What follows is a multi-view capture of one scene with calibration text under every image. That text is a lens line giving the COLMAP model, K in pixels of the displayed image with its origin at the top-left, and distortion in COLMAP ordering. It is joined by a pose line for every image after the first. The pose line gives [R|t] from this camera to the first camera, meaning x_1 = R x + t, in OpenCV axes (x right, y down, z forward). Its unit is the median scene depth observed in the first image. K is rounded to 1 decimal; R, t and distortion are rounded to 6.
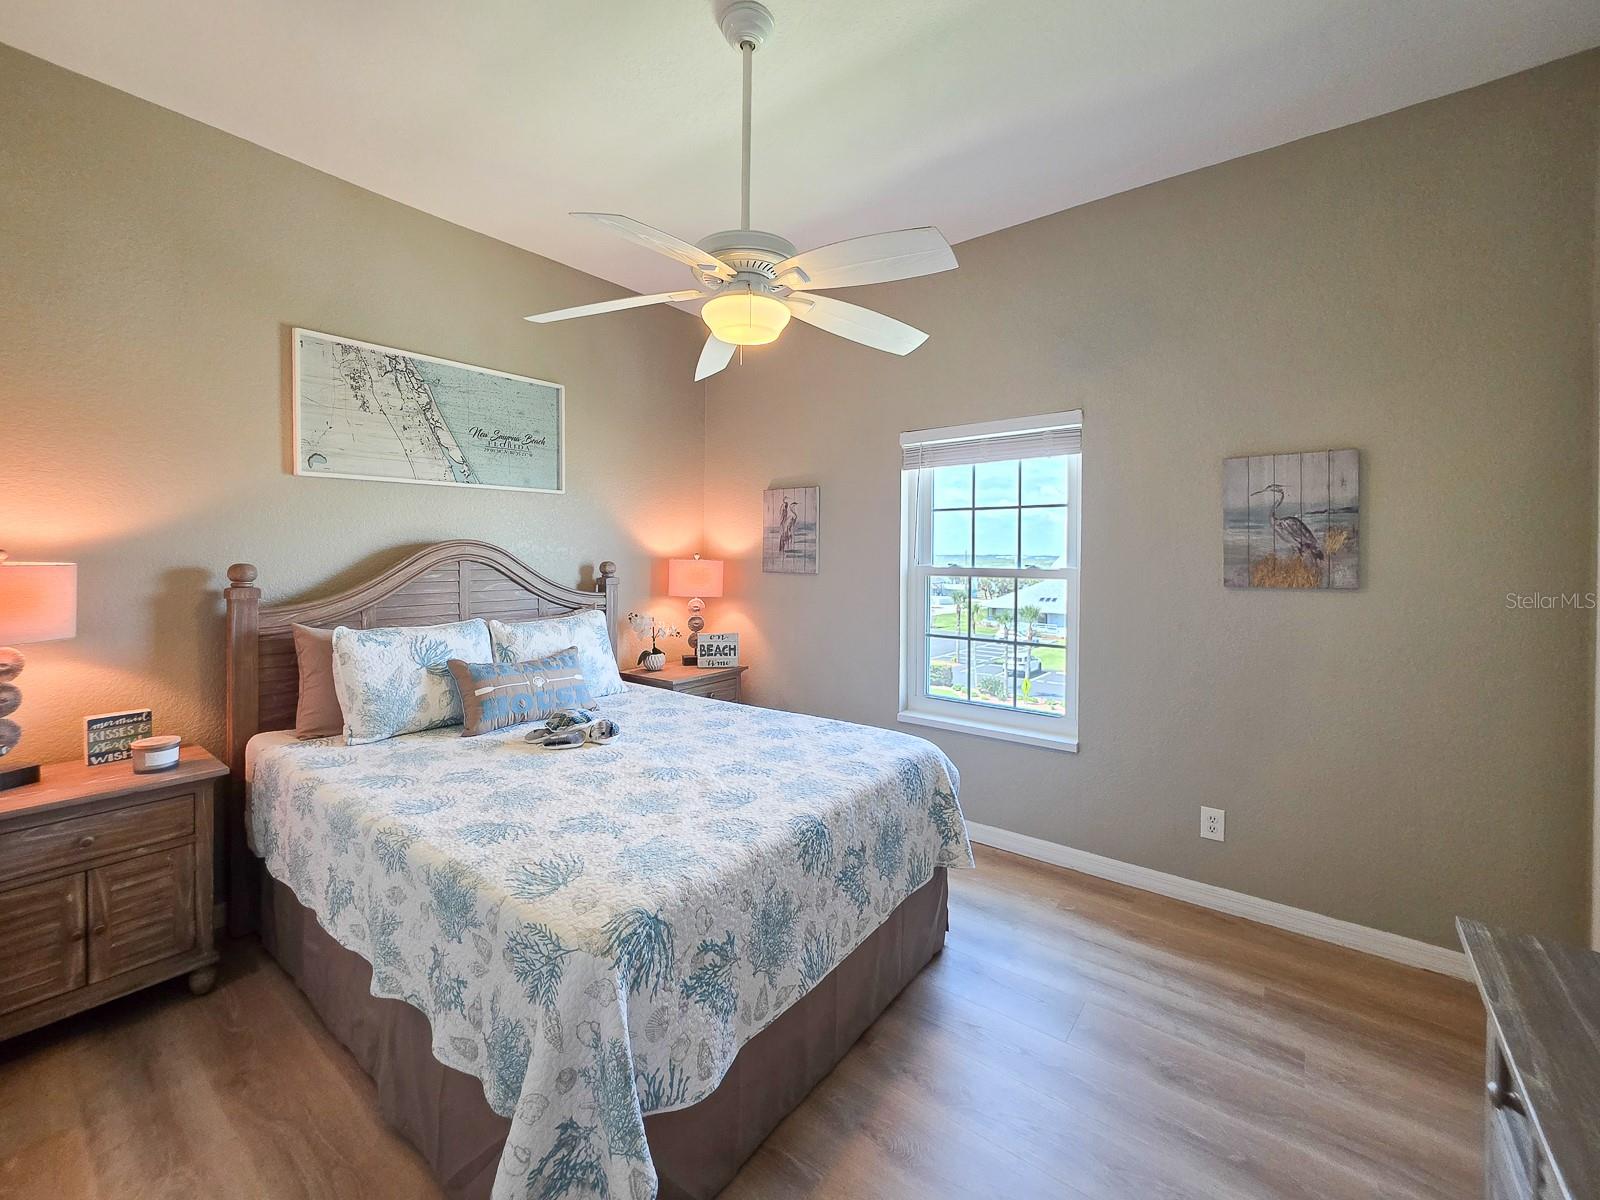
lens RADIAL K [[666.0, 0, 808.0], [0, 666.0, 568.0], [0, 0, 1]] dist [-0.001794, -0.000276]
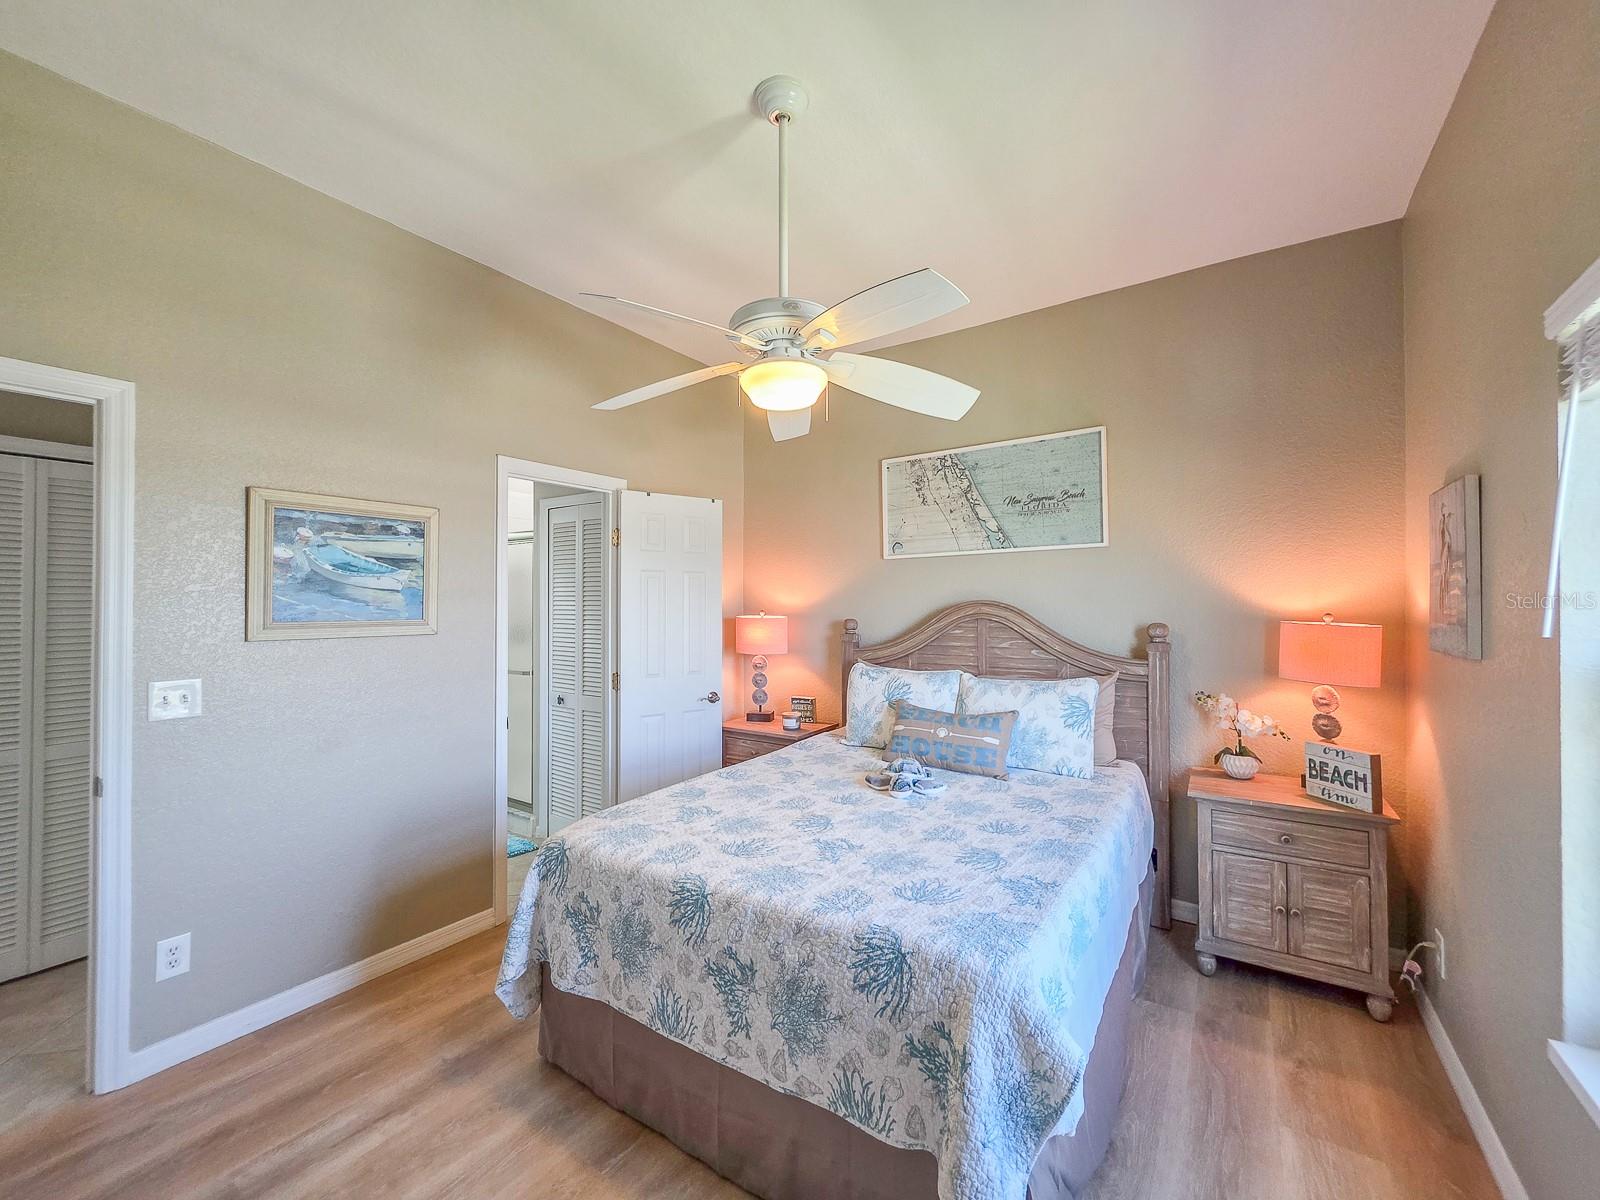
lens RADIAL K [[644.7, 0, 780.3], [0, 644.7, 602.9], [0, 0, 1]] dist [0.000731, 0.000485]
pose [[0.037771, -0.006943, -0.999262, 0.655087], [-0.018589, 0.999798, -0.007650, -0.027582], [0.999114, 0.018864, 0.037634, 0.719858]]
